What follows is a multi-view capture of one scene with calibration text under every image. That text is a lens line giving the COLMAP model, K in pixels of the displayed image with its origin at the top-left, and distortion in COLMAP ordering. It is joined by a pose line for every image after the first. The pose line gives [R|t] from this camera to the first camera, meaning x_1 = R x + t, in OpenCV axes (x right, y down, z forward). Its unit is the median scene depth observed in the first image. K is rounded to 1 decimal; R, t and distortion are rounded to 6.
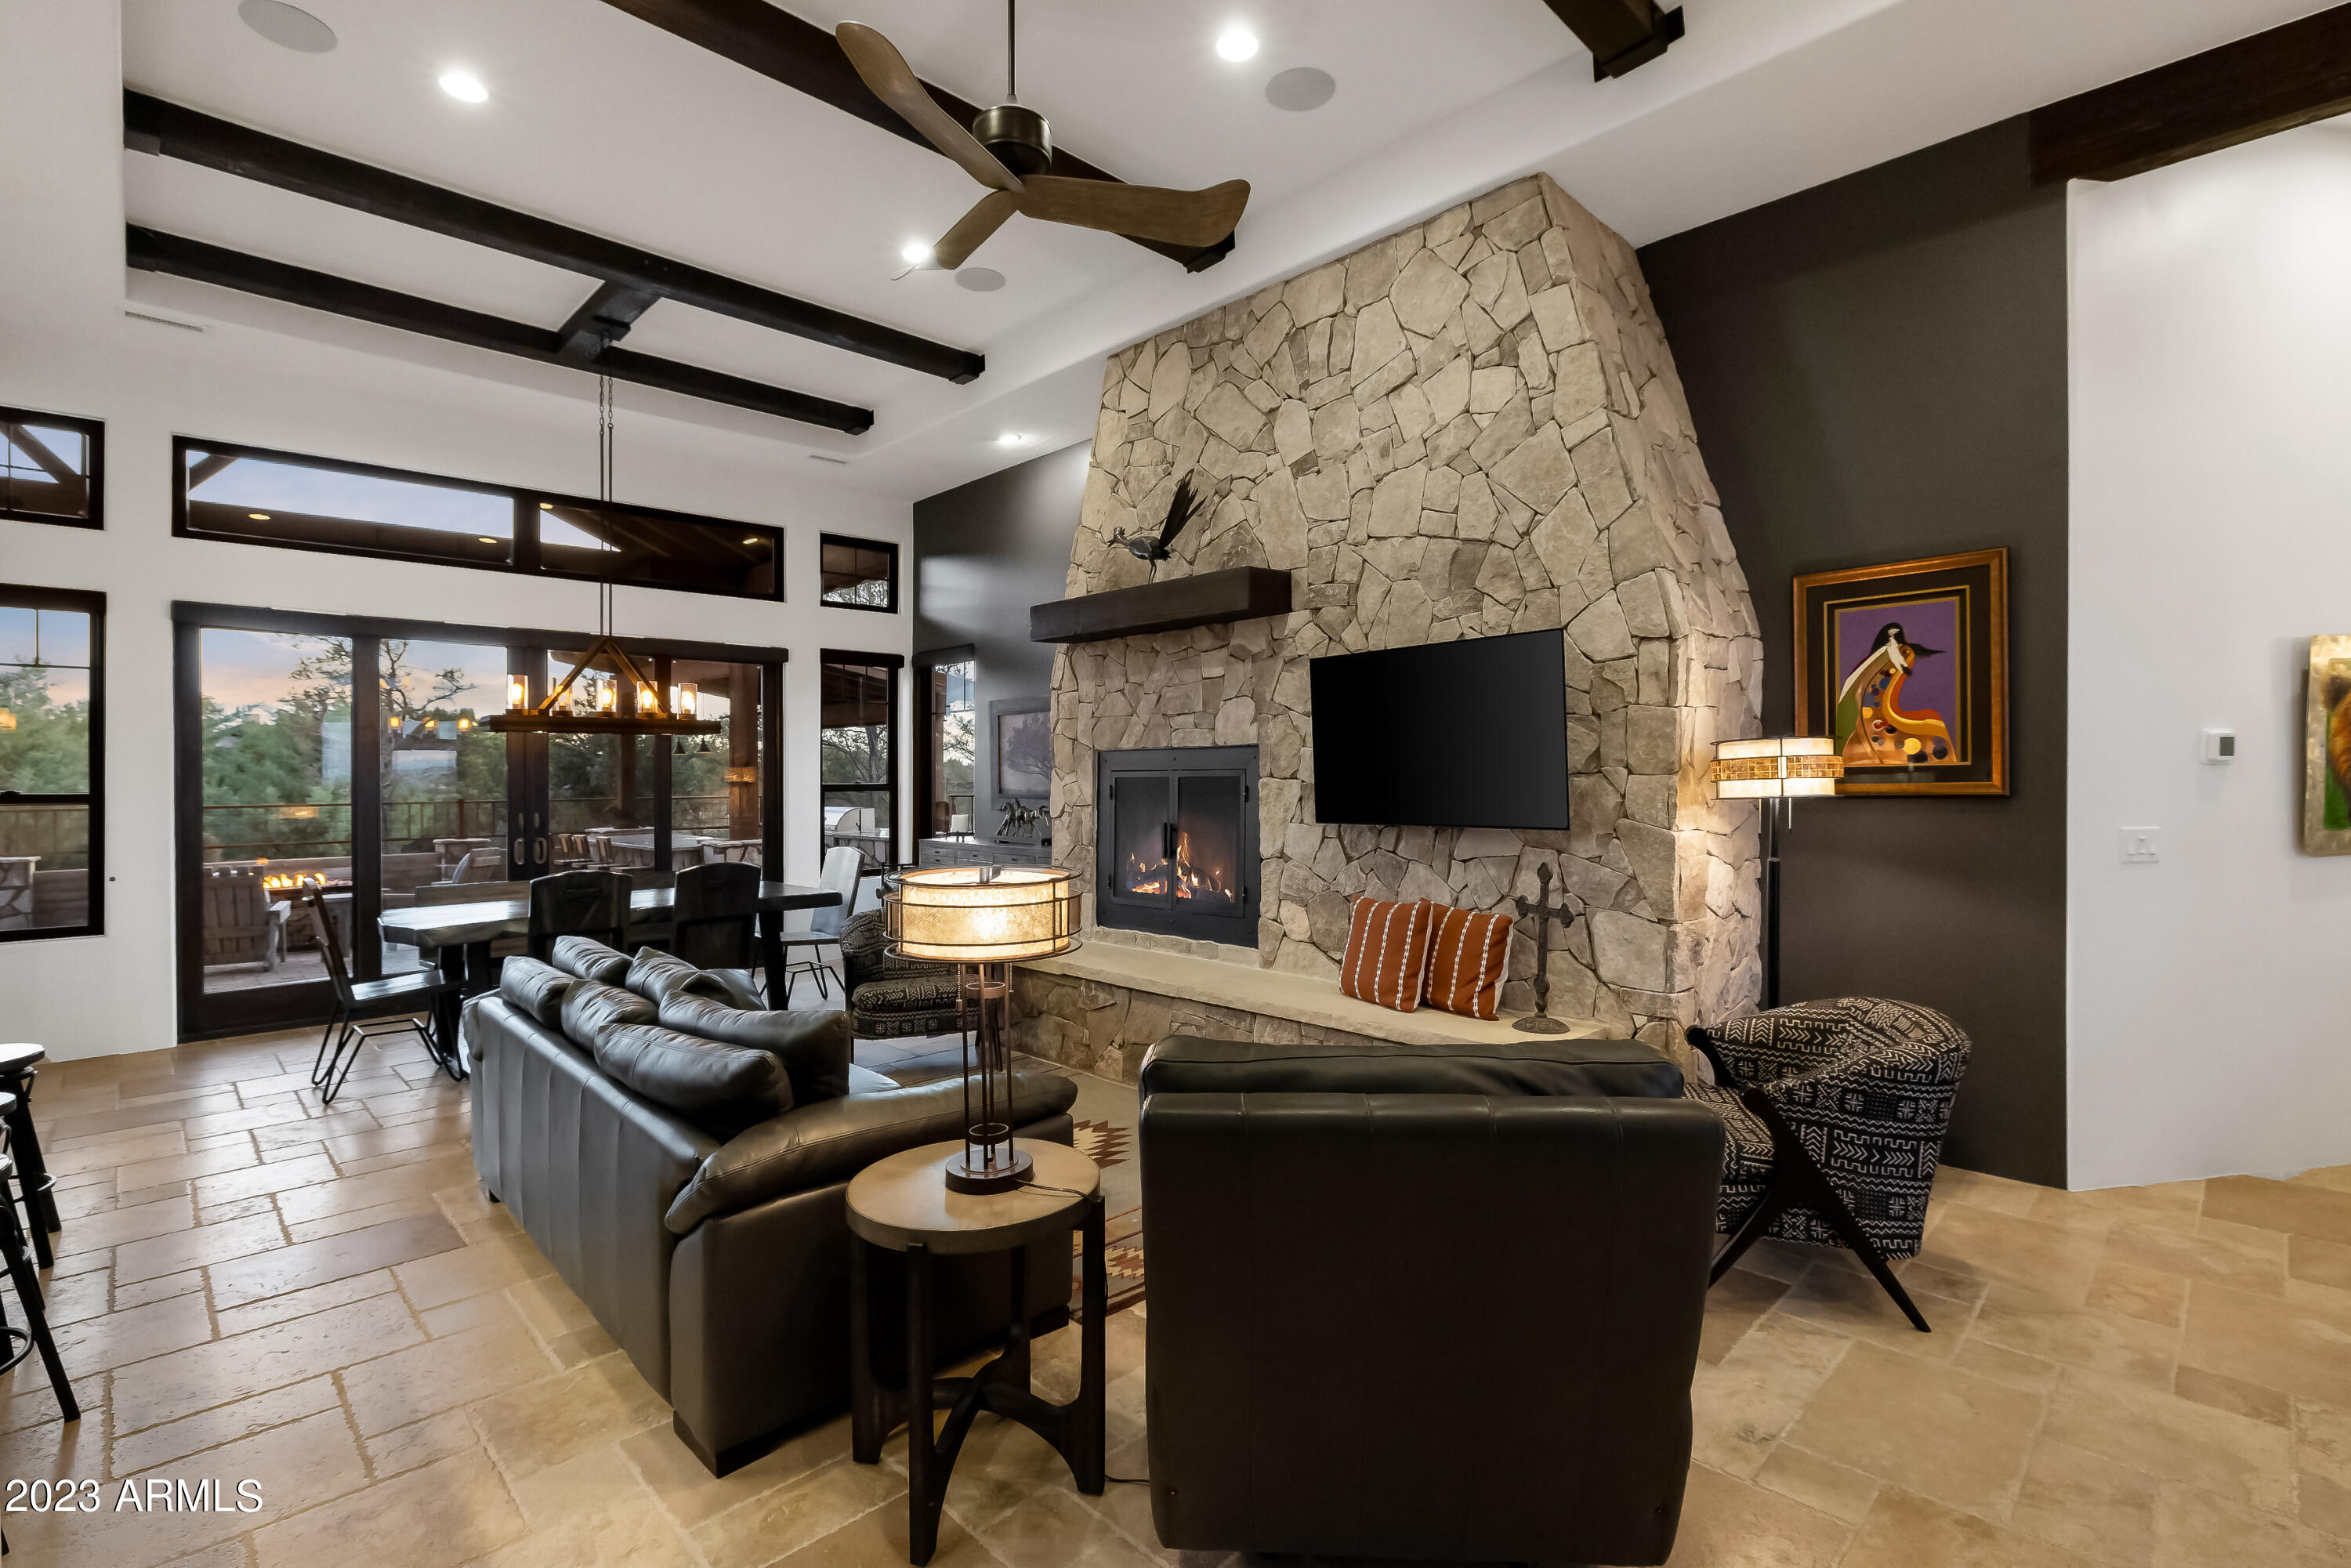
lens RADIAL K [[1189.8, 0, 1170.0], [0, 1189.8, 766.3], [0, 0, 1]] dist [-0.005825, 0.000269]
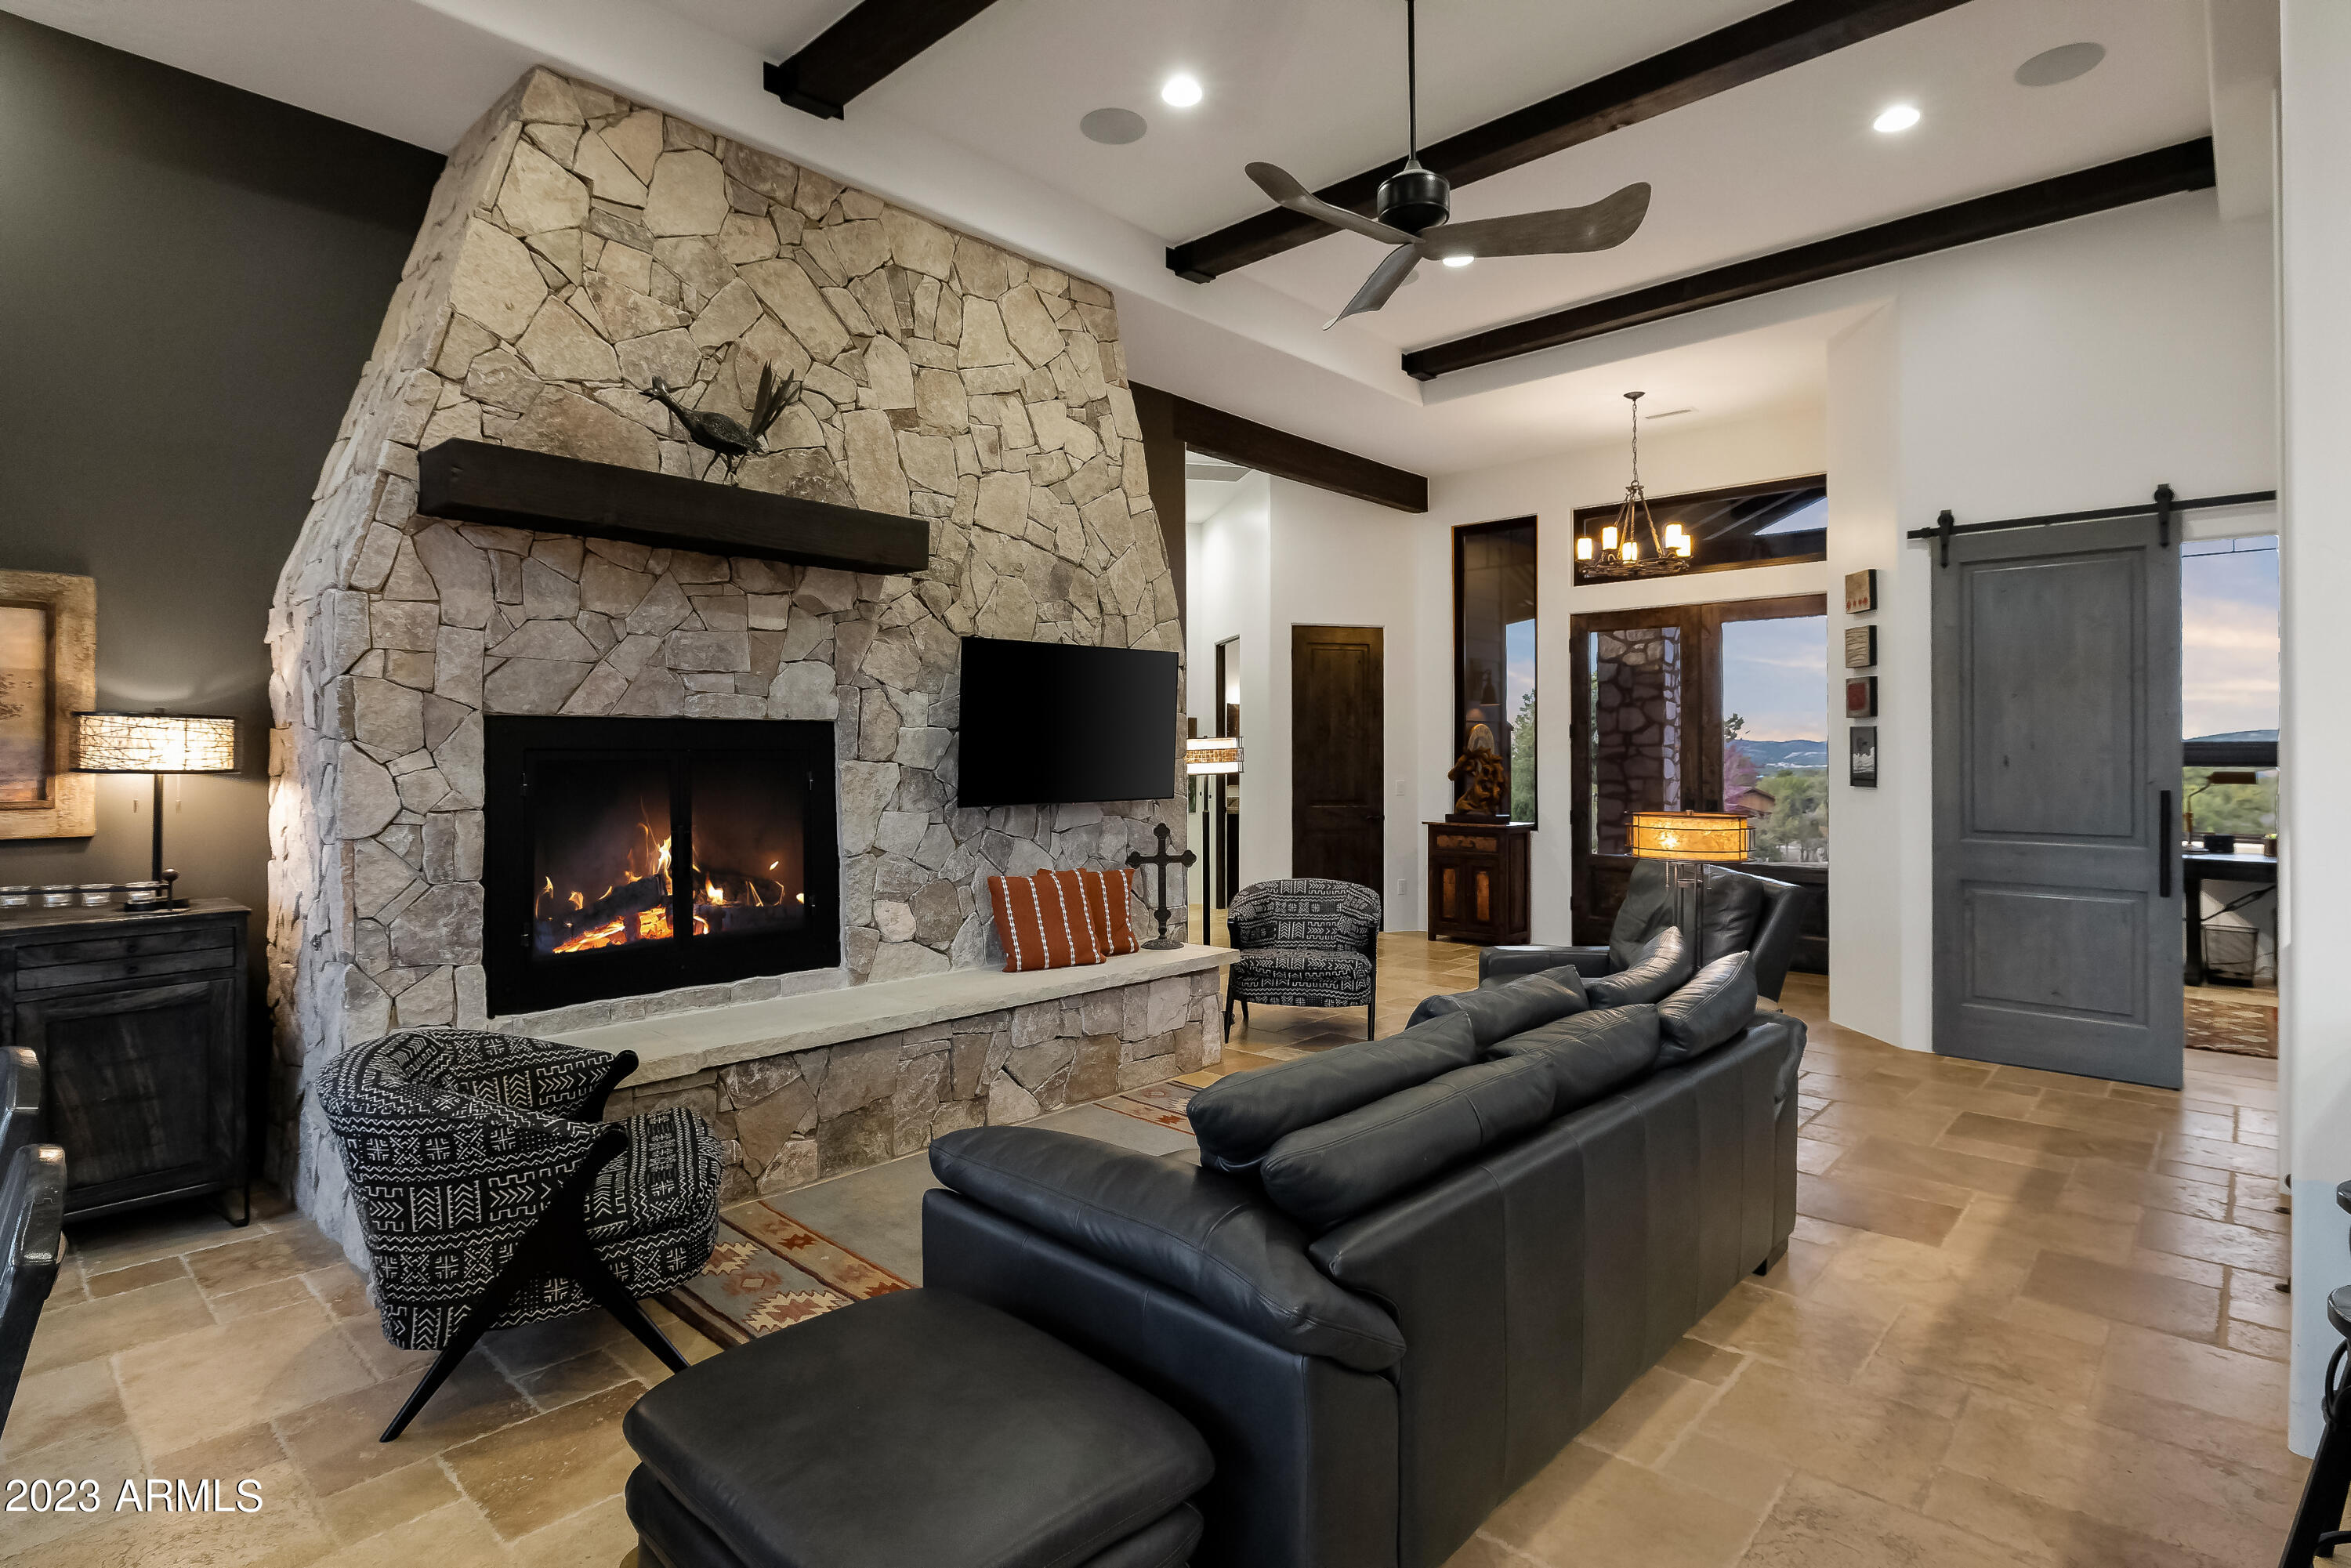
lens RADIAL K [[1189.8, 0, 1170.0], [0, 1189.8, 766.3], [0, 0, 1]] dist [-0.005825, 0.000269]
pose [[-0.099319, 0.007454, 0.995028, -0.804034], [0.002056, 0.999971, -0.007286, 0.020498], [-0.995053, 0.001322, -0.099332, 0.877028]]
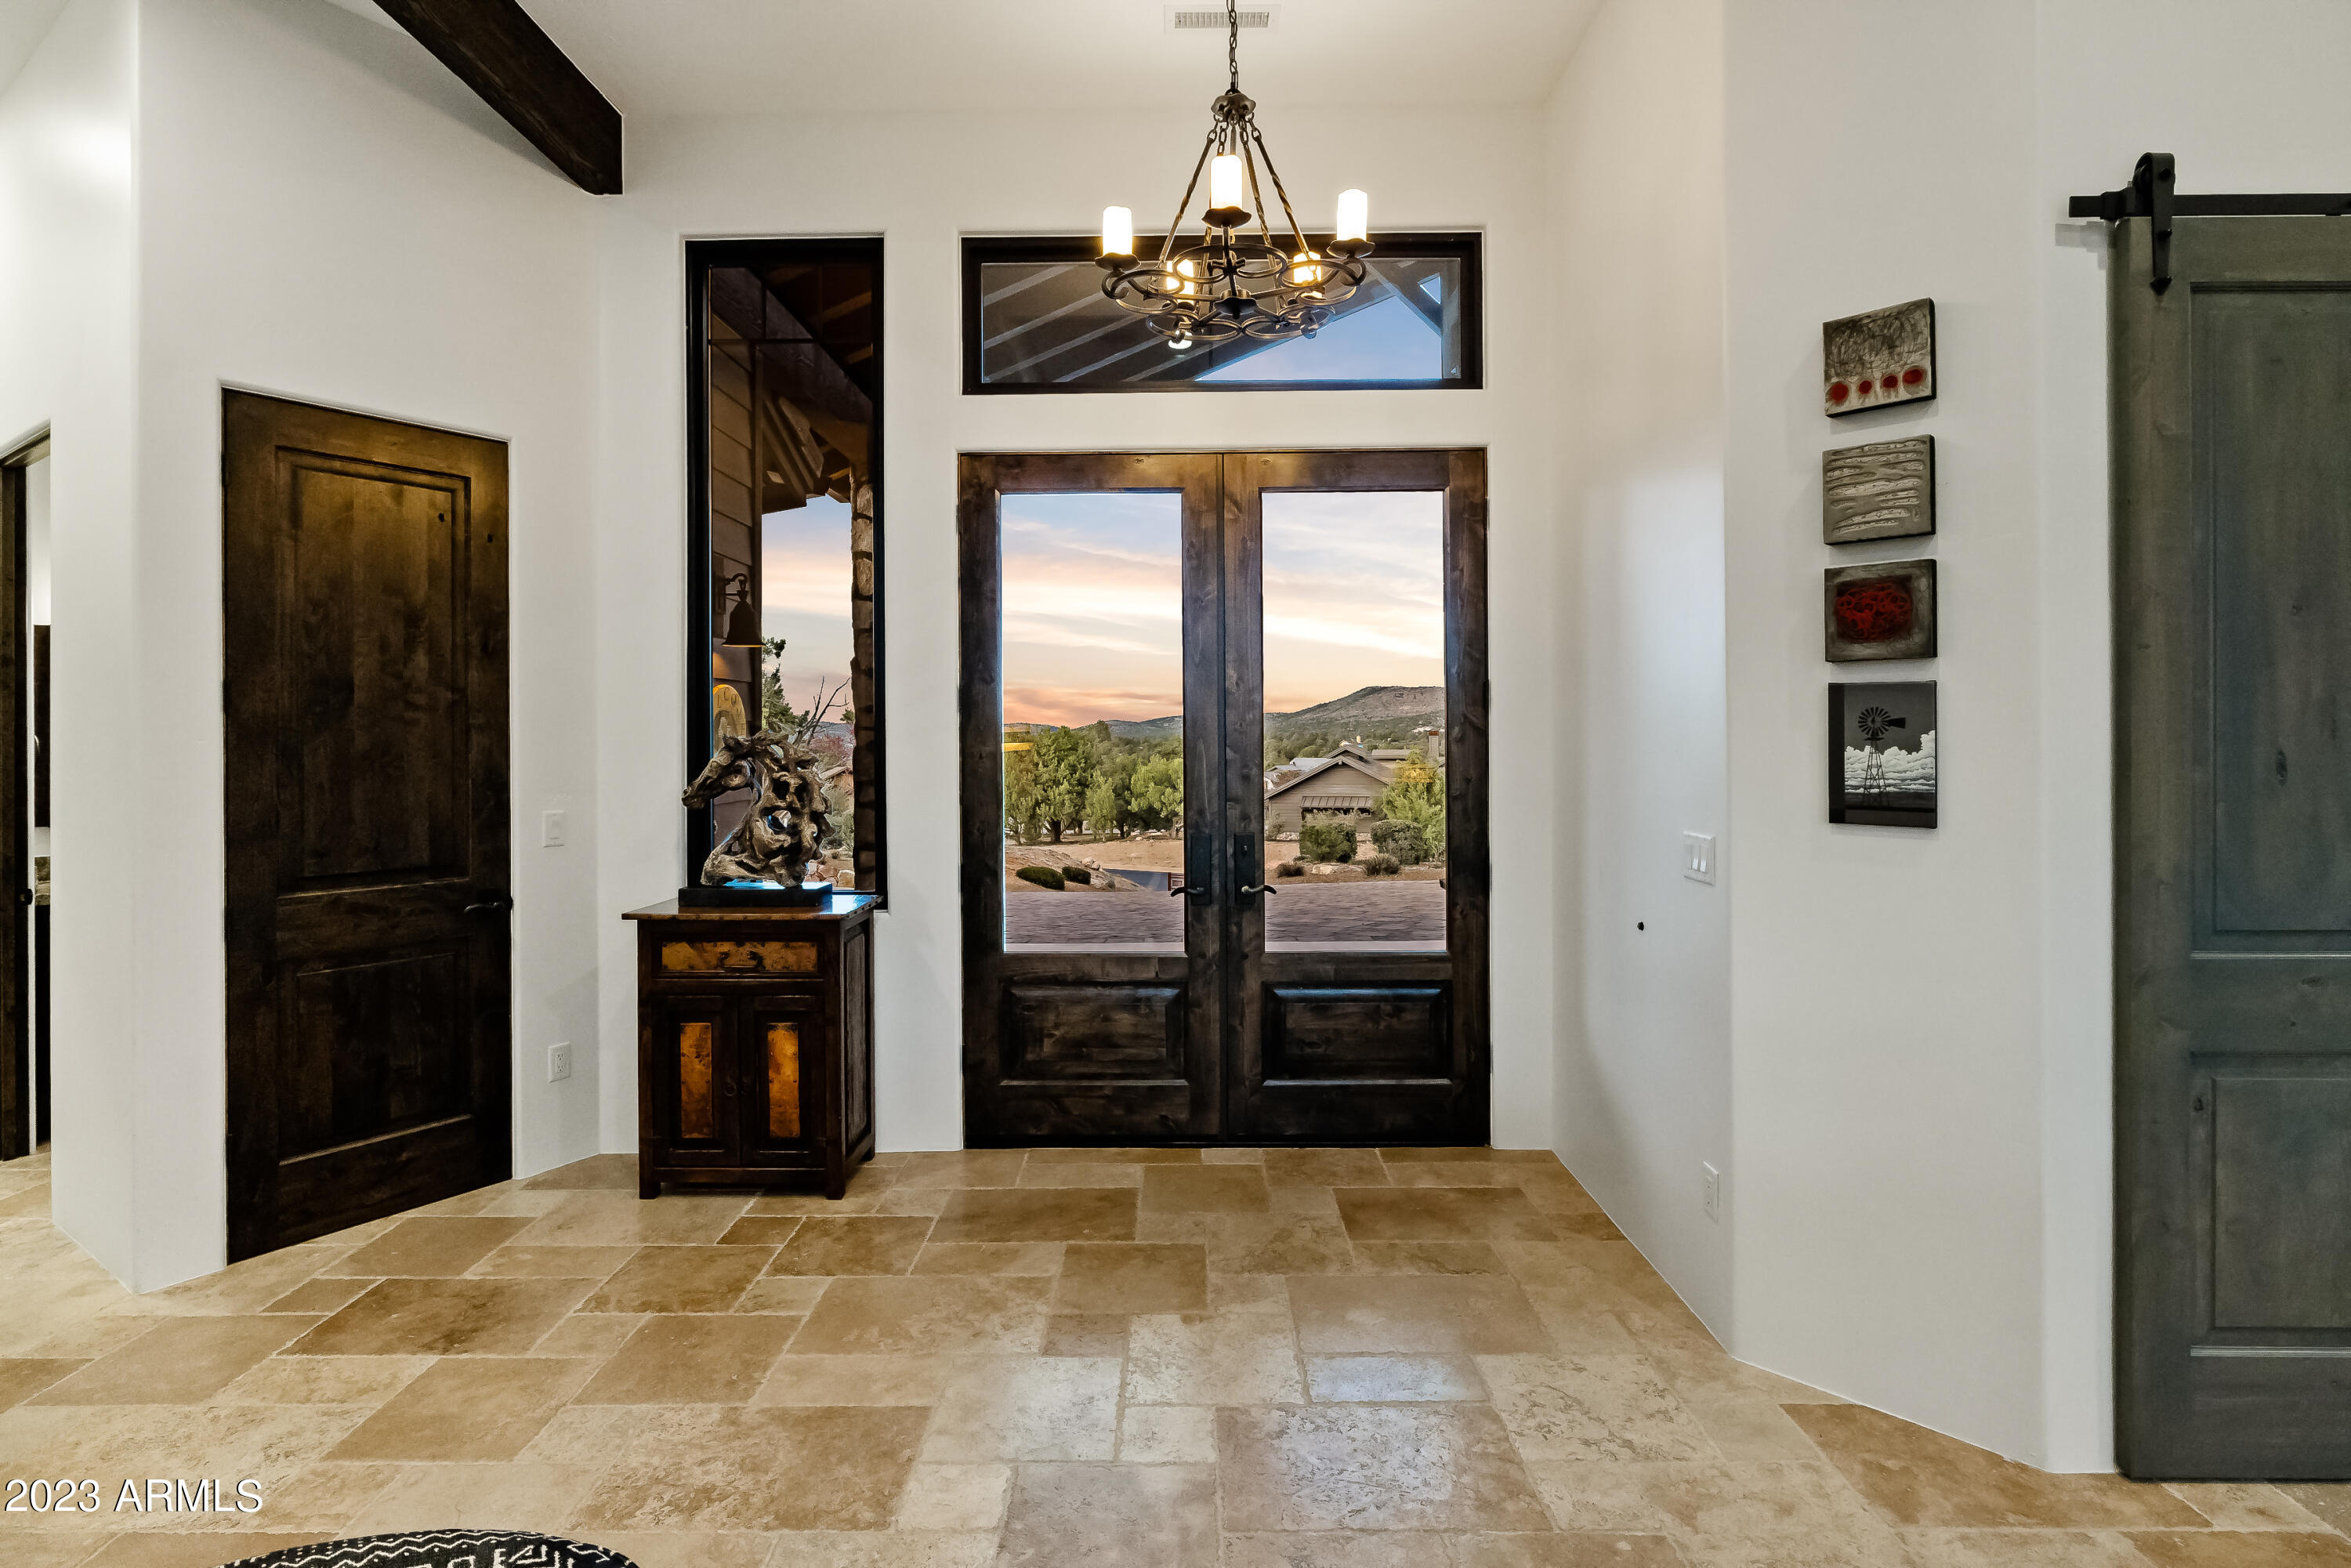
lens RADIAL K [[1133.5, 0, 1175.0], [0, 1133.5, 729.2], [0, 0, 1]] dist [-0.017038, 0.000061]
pose [[-0.747880, 0.025144, 0.663357, 0.166848], [0.018794, 0.999684, -0.016704, -0.003288], [-0.663568, -0.000025, -0.748116, 0.630196]]
